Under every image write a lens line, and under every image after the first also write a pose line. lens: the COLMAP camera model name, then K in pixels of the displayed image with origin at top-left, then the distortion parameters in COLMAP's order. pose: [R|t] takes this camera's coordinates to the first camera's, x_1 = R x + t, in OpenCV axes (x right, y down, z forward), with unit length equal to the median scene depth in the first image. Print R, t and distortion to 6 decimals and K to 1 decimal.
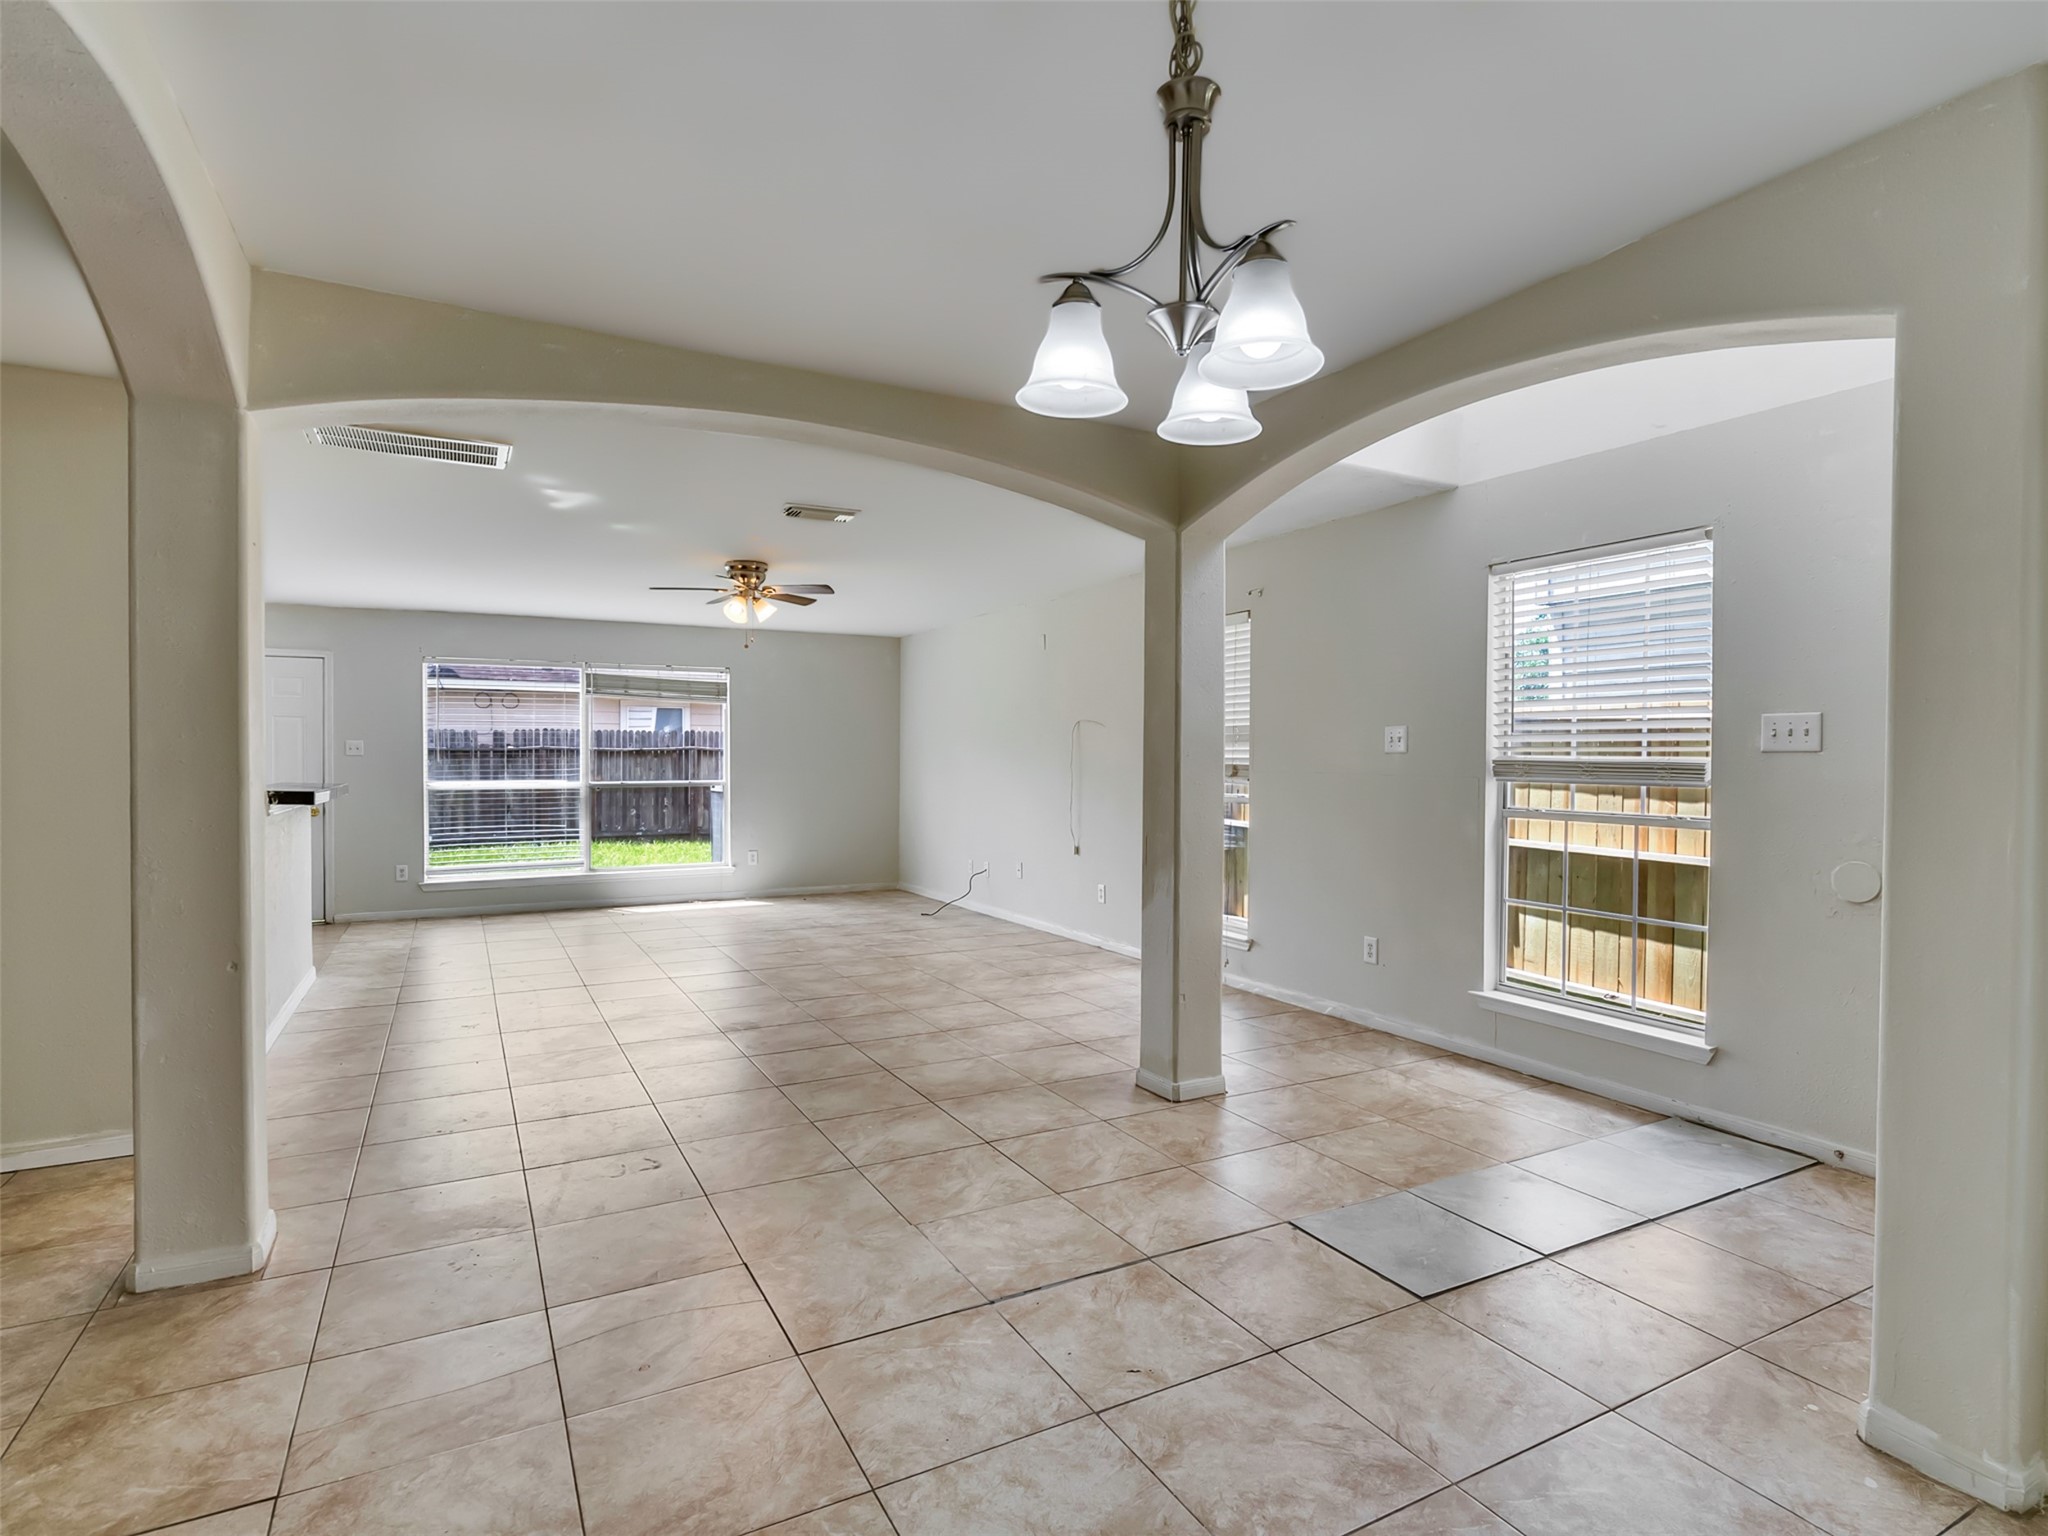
lens RADIAL K [[1048.4, 0, 1009.9], [0, 1048.4, 770.5], [0, 0, 1]] dist [-0.007569, 0.004810]
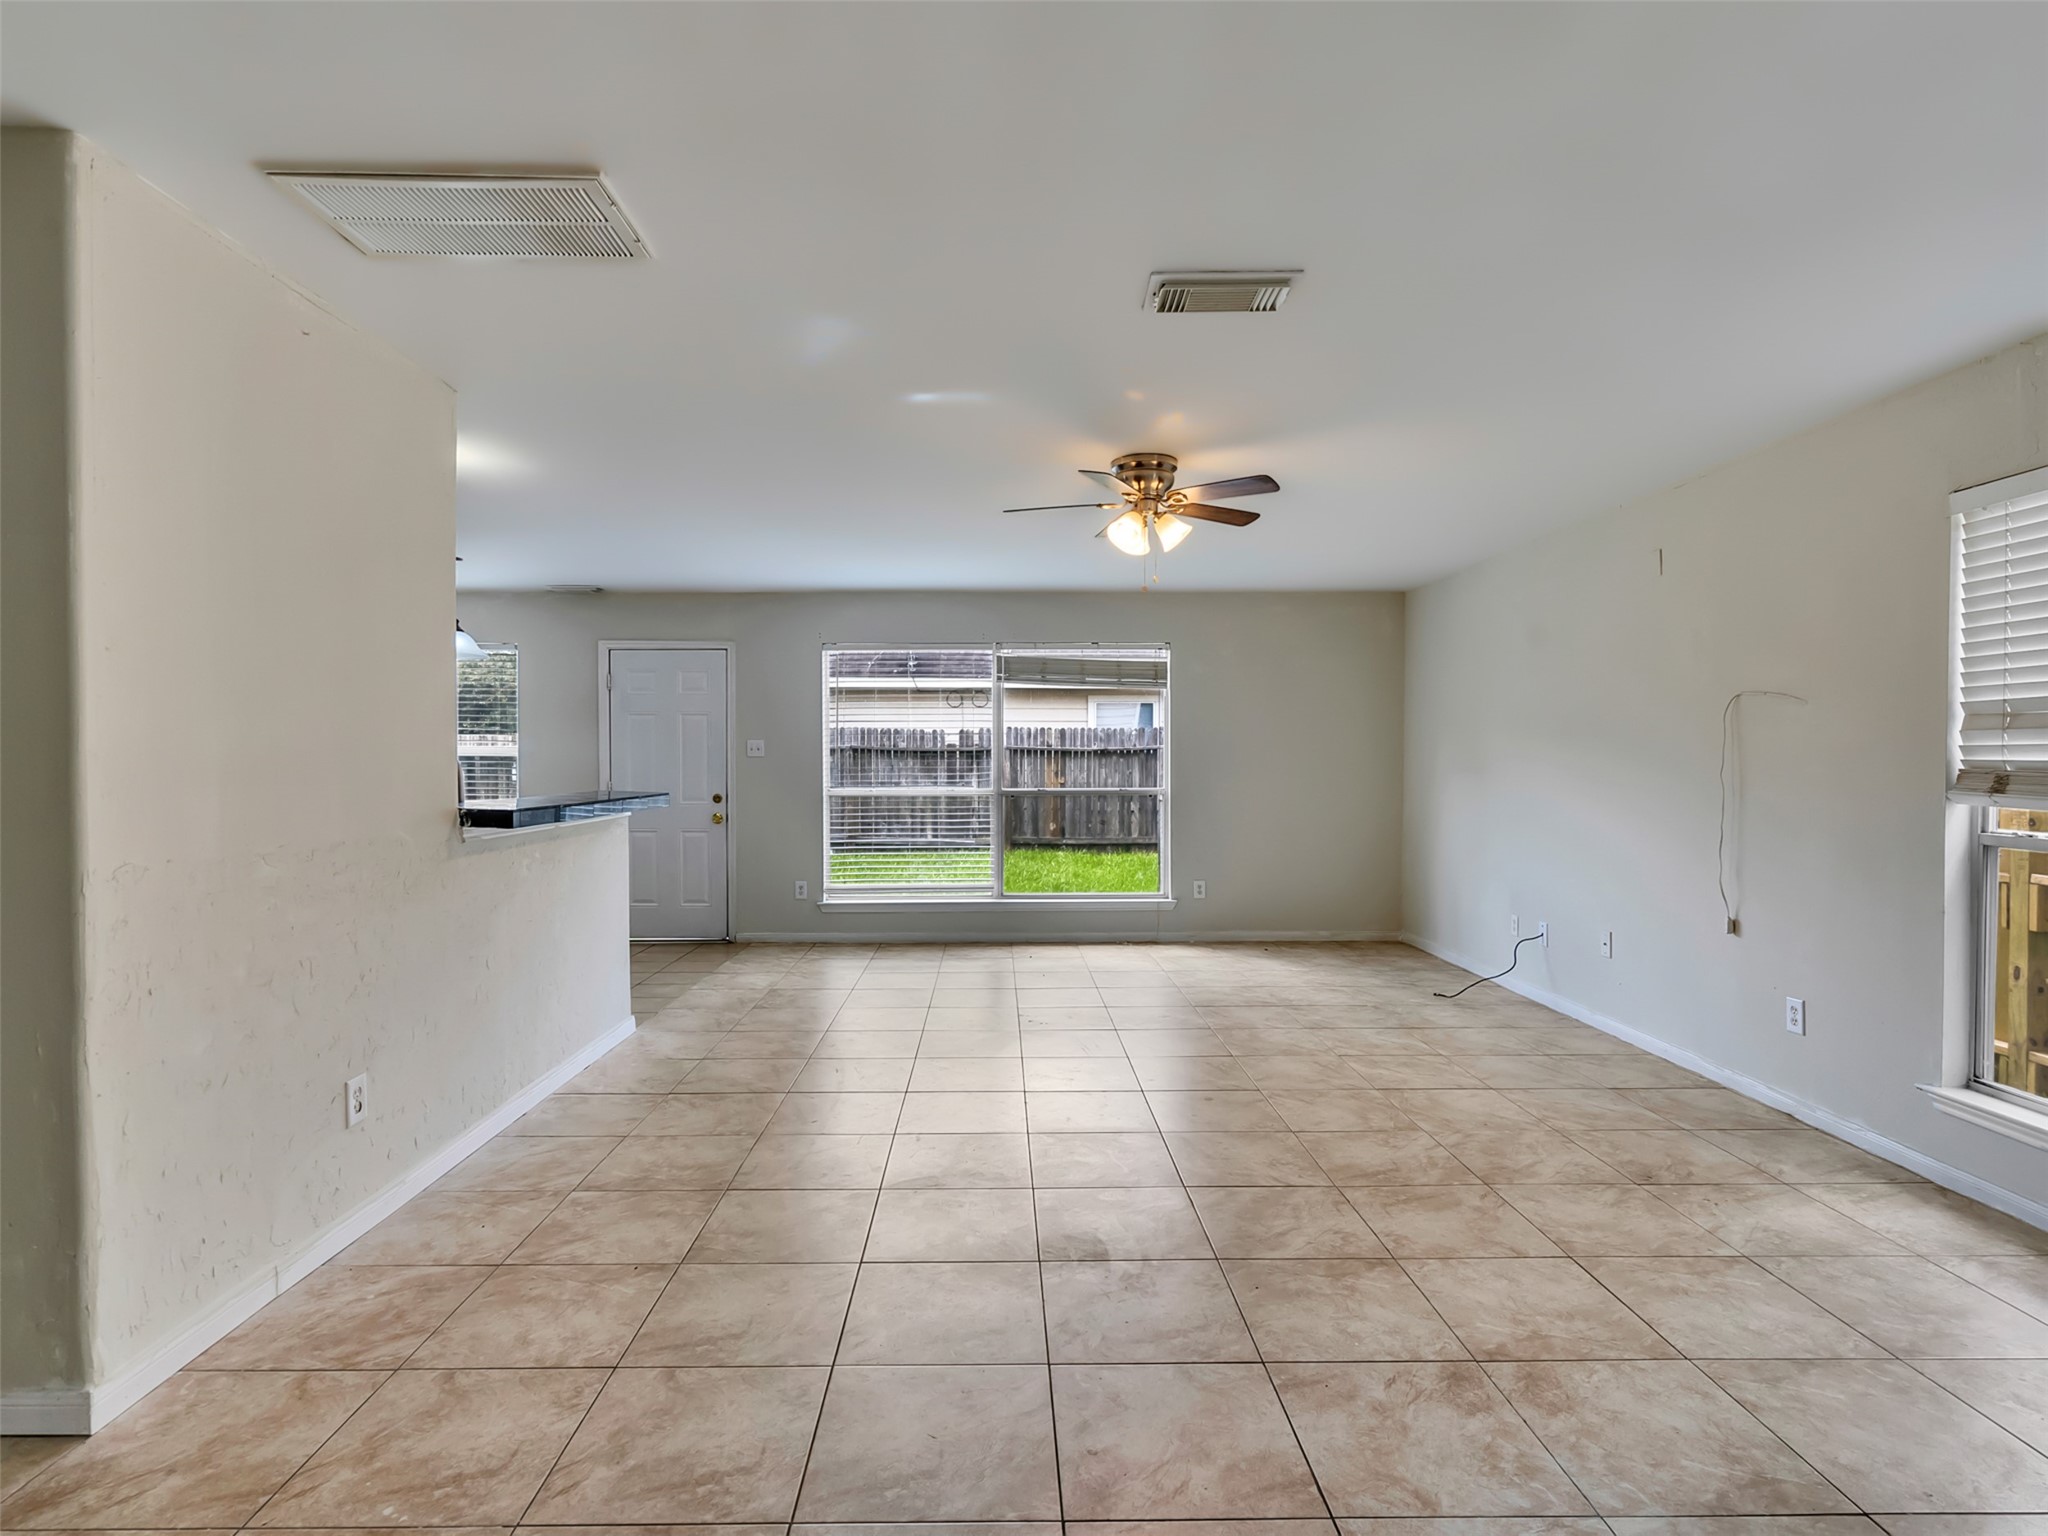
lens RADIAL K [[1048.4, 0, 1009.9], [0, 1048.4, 770.5], [0, 0, 1]] dist [-0.007569, 0.004810]
pose [[0.889757, 0.004937, -0.456407, -0.031844], [-0.004720, 0.999988, 0.001615, -0.007190], [0.456410, 0.000717, 0.889769, 0.420966]]
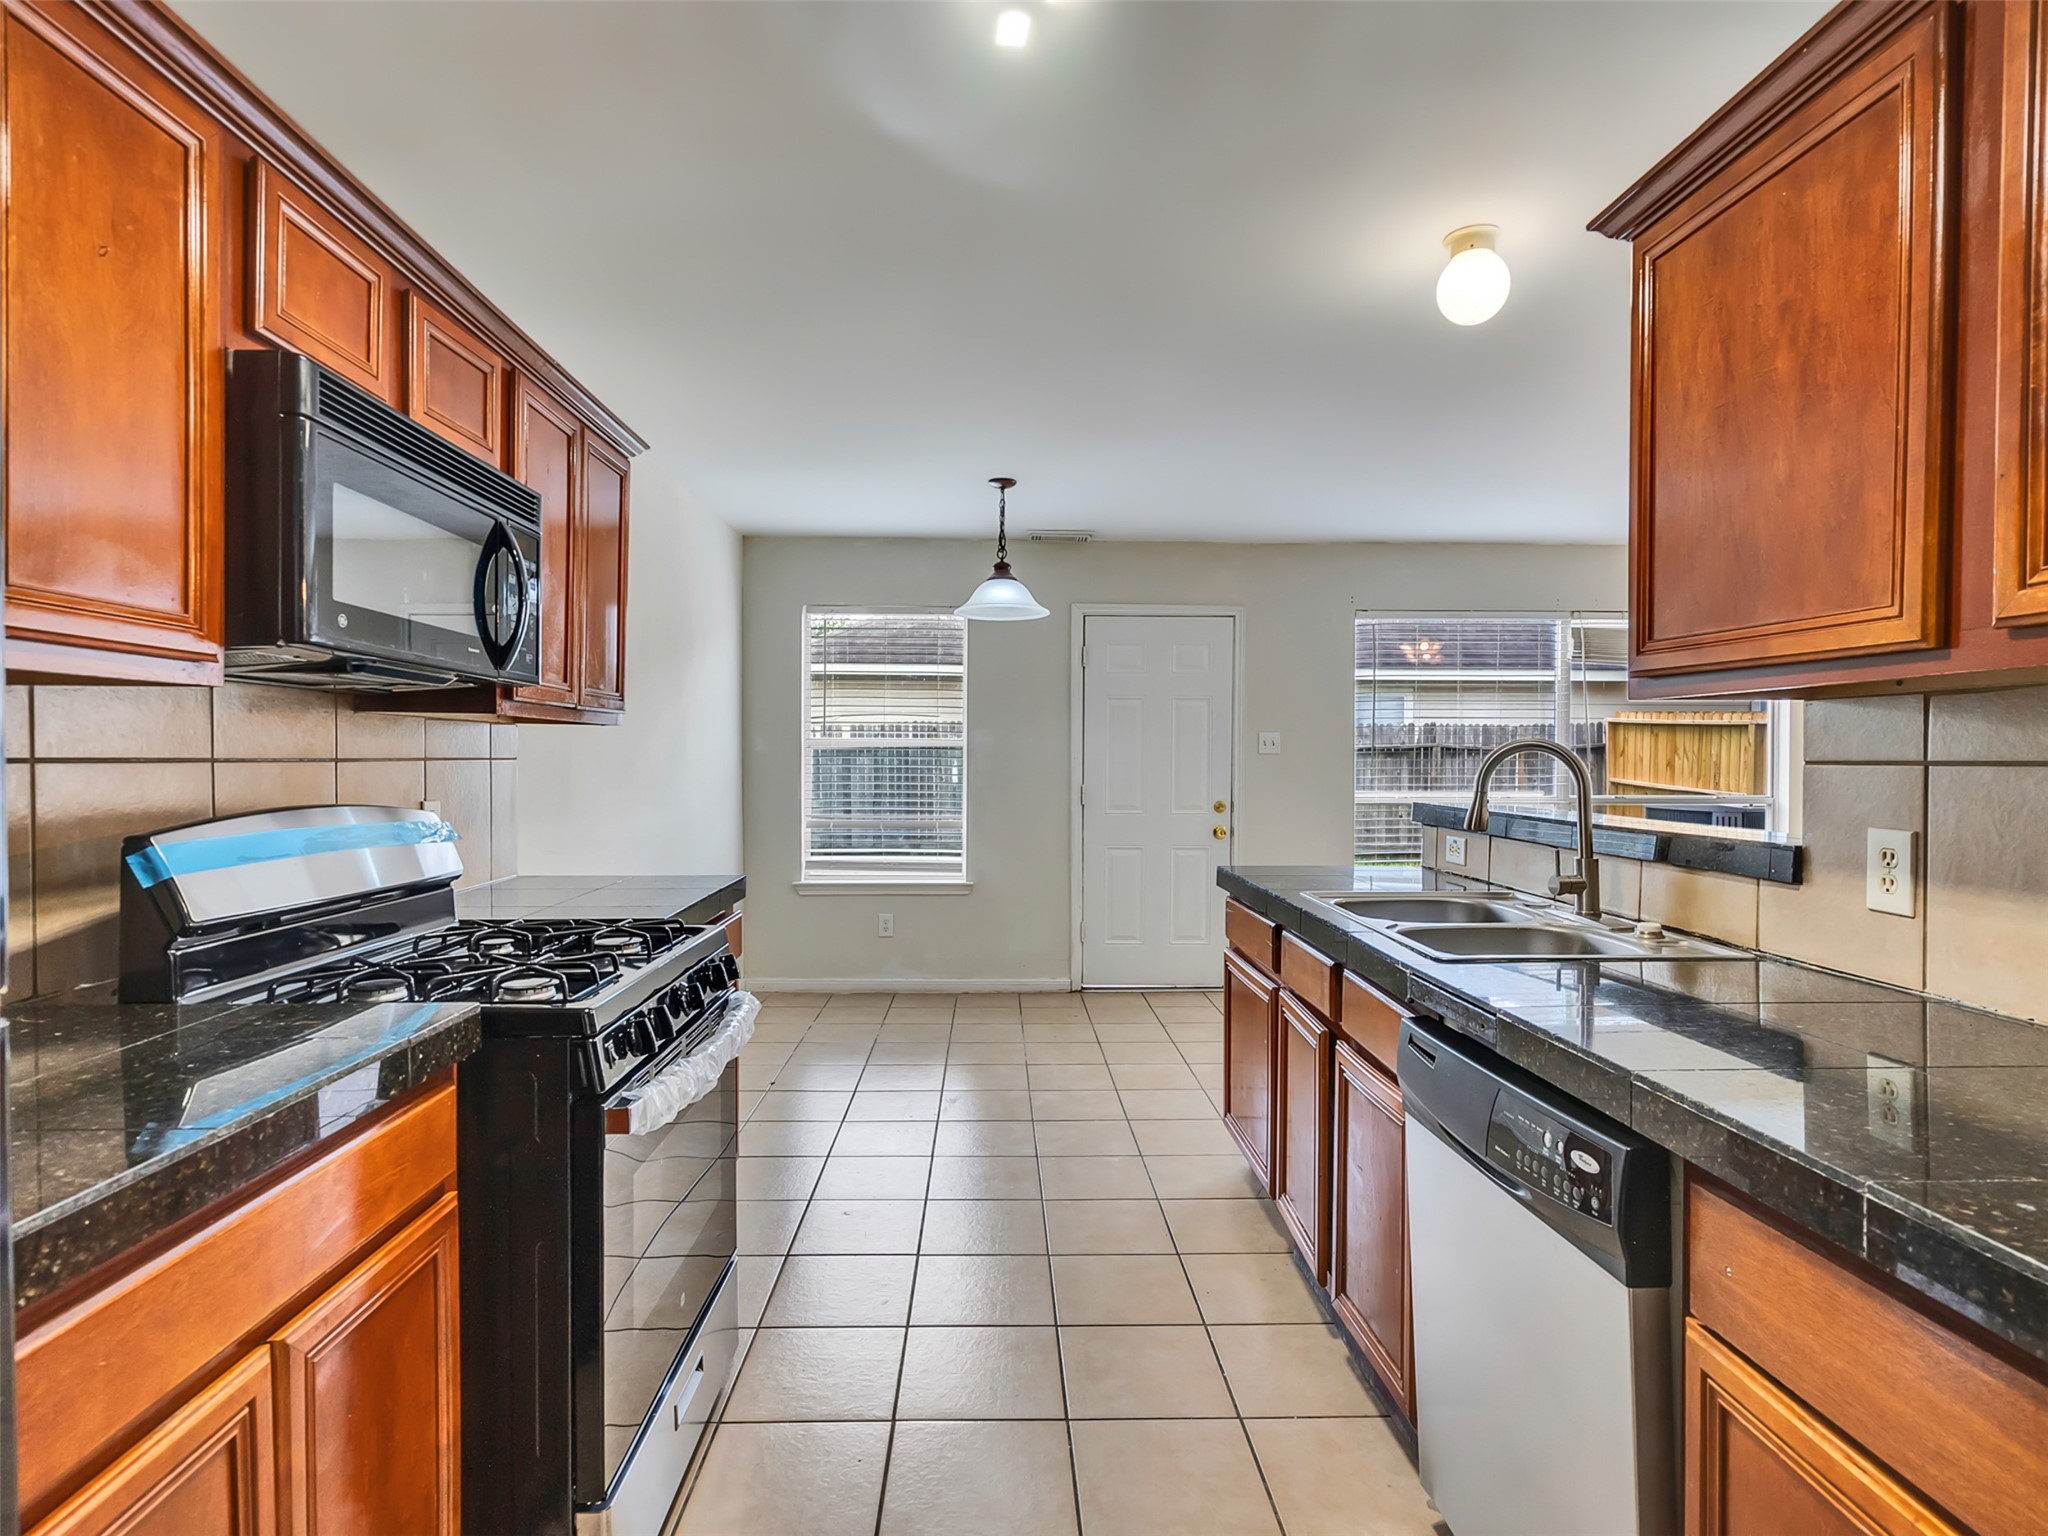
lens RADIAL K [[1048.4, 0, 1009.9], [0, 1048.4, 770.5], [0, 0, 1]] dist [-0.007569, 0.004810]
pose [[0.893151, 0.009072, -0.449665, -0.652444], [-0.008752, 0.999958, 0.002789, -0.005202], [0.449671, 0.001444, 0.893193, 0.411764]]
